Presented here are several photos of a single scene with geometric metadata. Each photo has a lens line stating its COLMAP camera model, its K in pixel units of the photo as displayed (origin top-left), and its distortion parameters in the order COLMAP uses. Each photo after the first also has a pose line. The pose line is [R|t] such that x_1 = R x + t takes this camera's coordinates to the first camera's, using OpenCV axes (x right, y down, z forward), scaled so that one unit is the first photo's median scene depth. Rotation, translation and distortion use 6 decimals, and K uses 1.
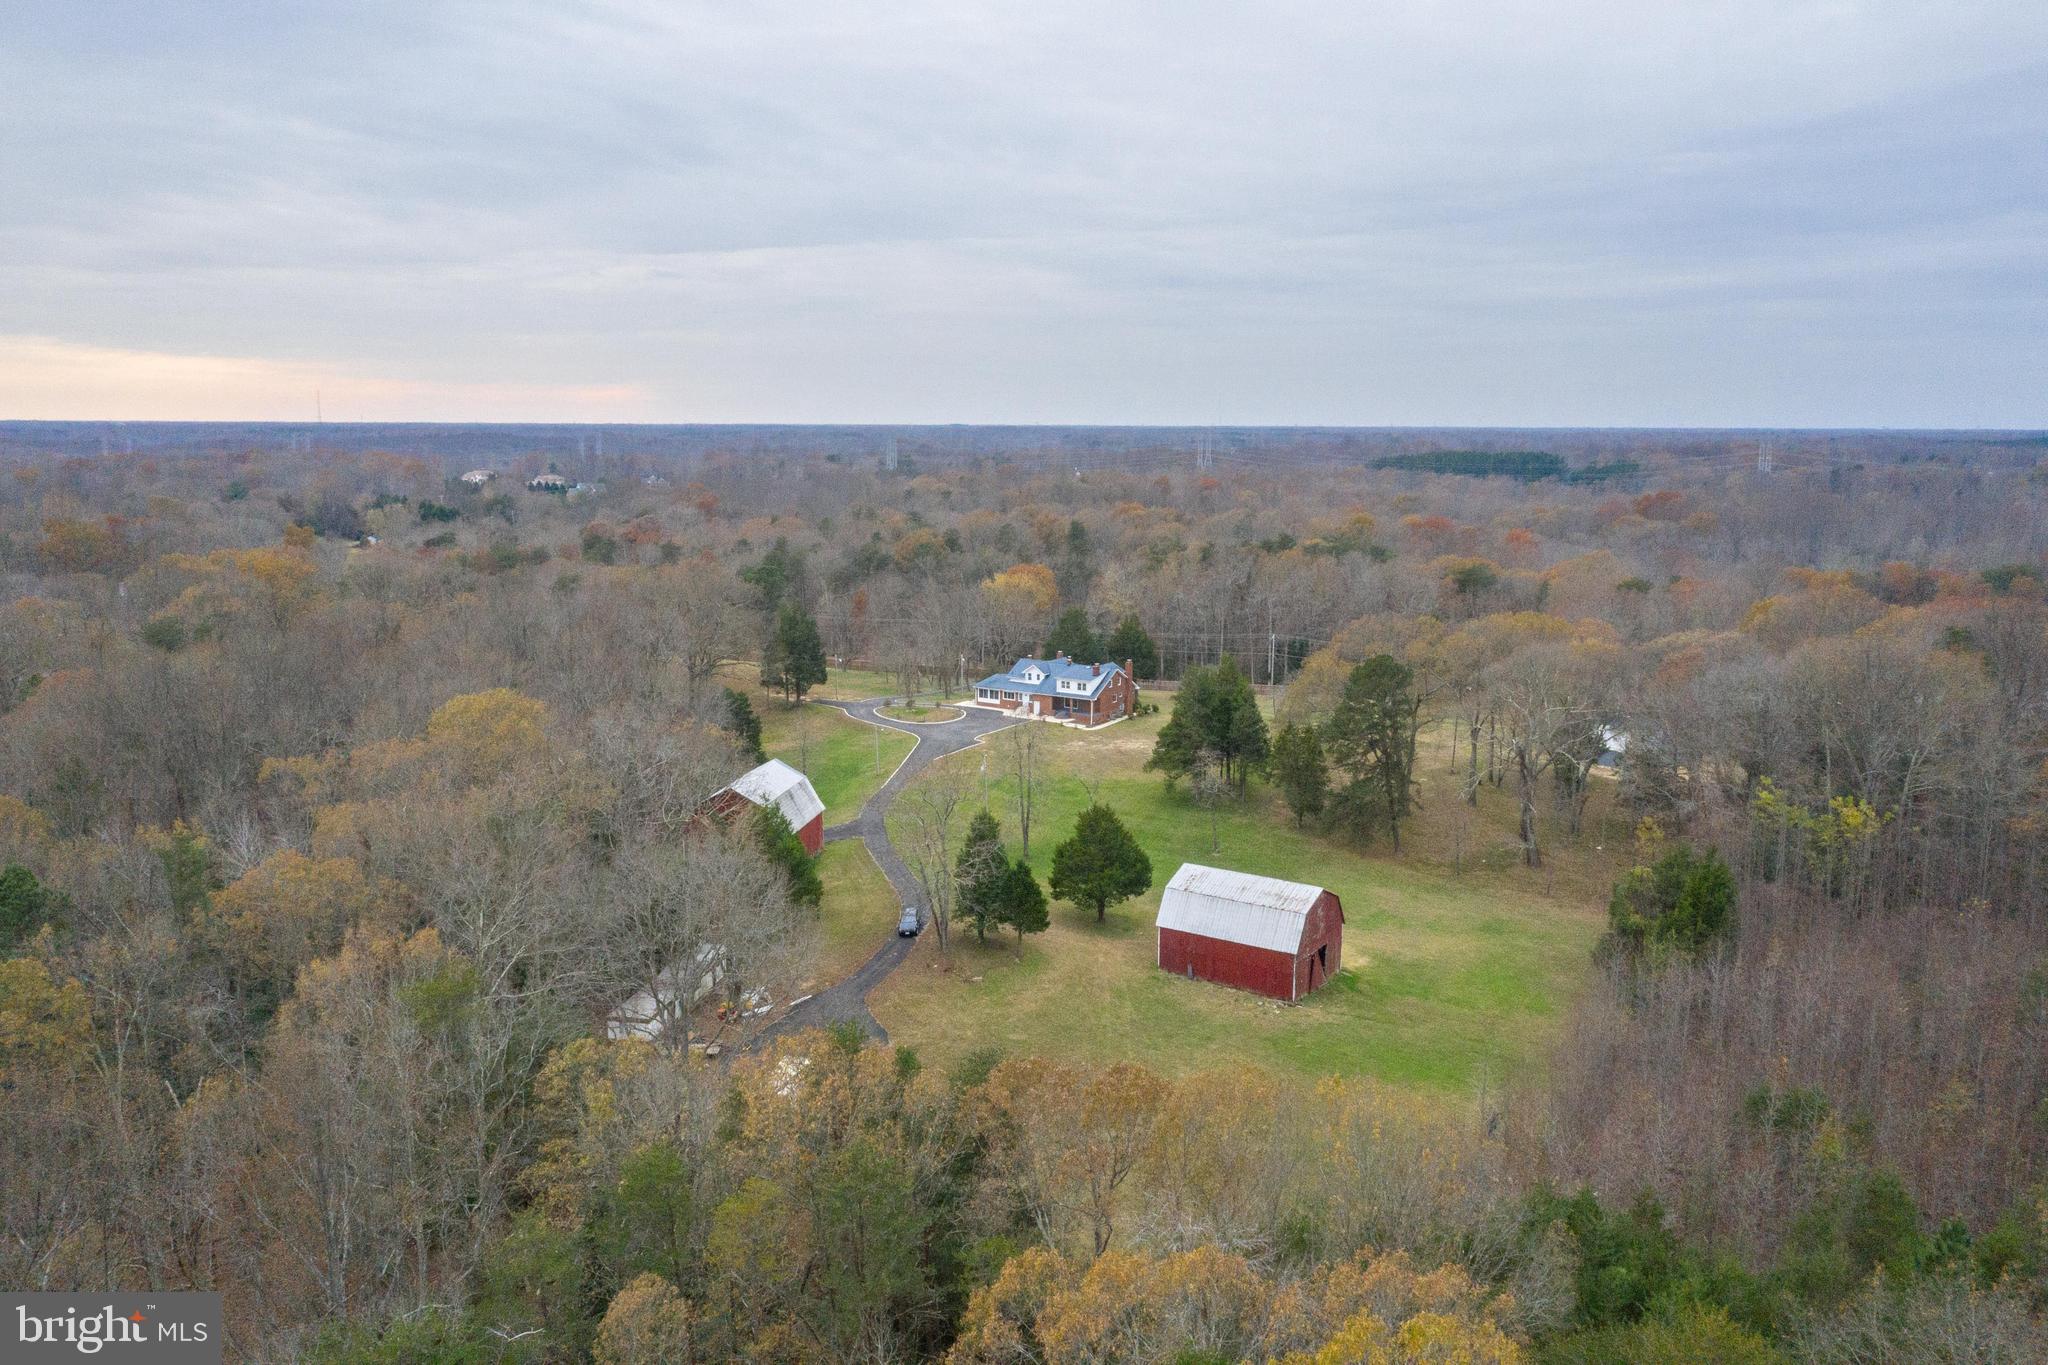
lens RADIAL K [[1650.4, 0, 1024.0], [0, 1650.4, 682.5], [0, 0, 1]] dist [-0.003778, -0.000586]
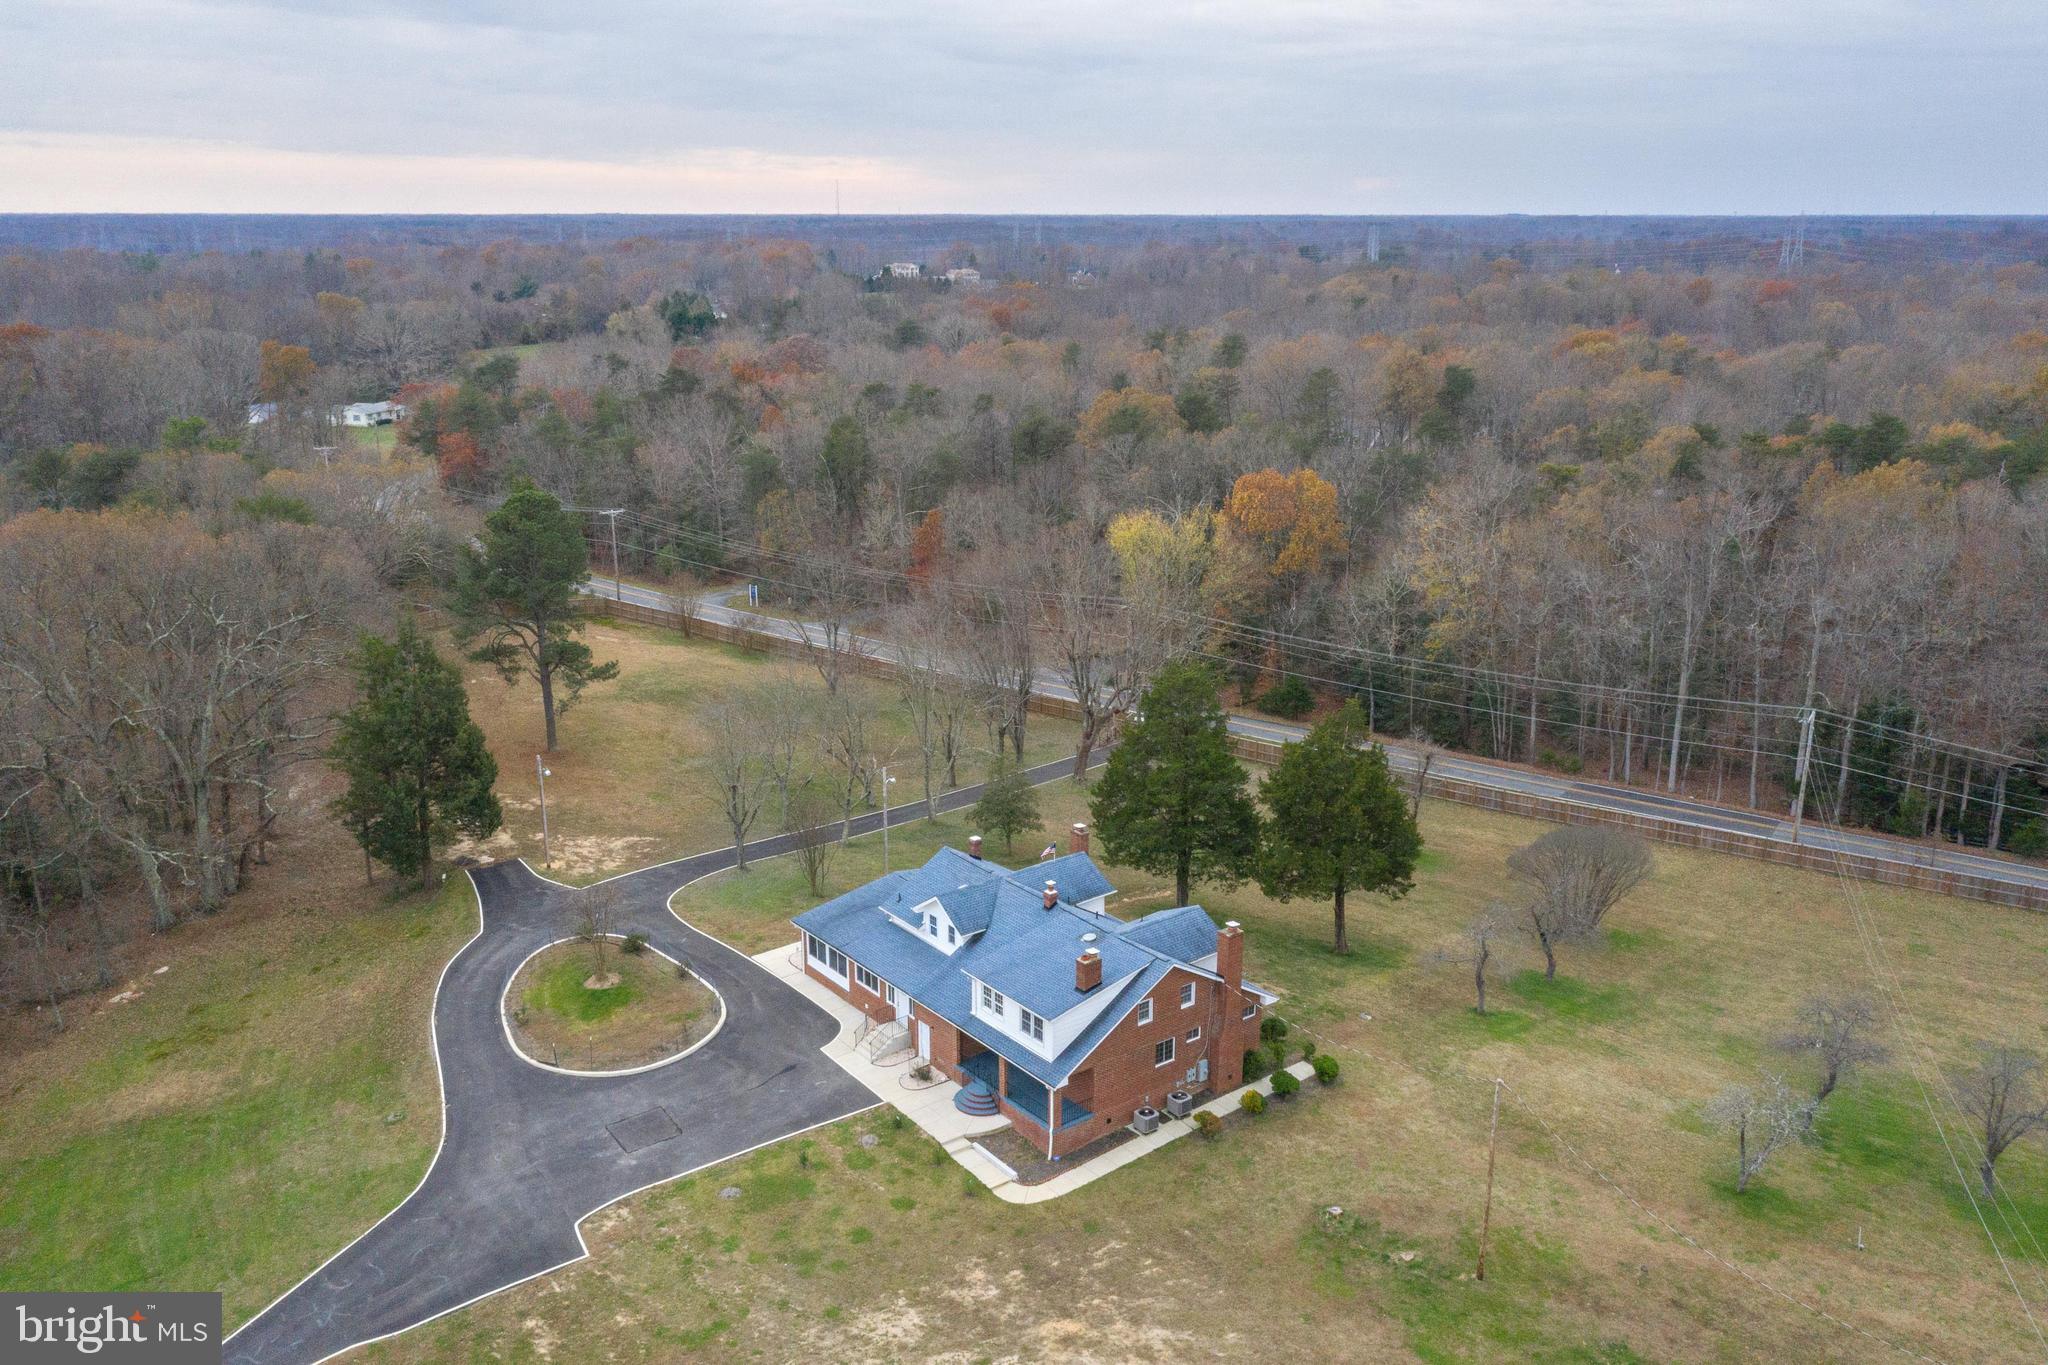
lens RADIAL K [[1650.4, 0, 1024.0], [0, 1650.4, 682.5], [0, 0, 1]] dist [-0.003778, -0.000586]
pose [[0.946794, 0.084242, -0.310619, 0.086684], [-0.046267, 0.990737, 0.127667, -0.068847], [0.318497, -0.106503, 0.941922, 0.524361]]
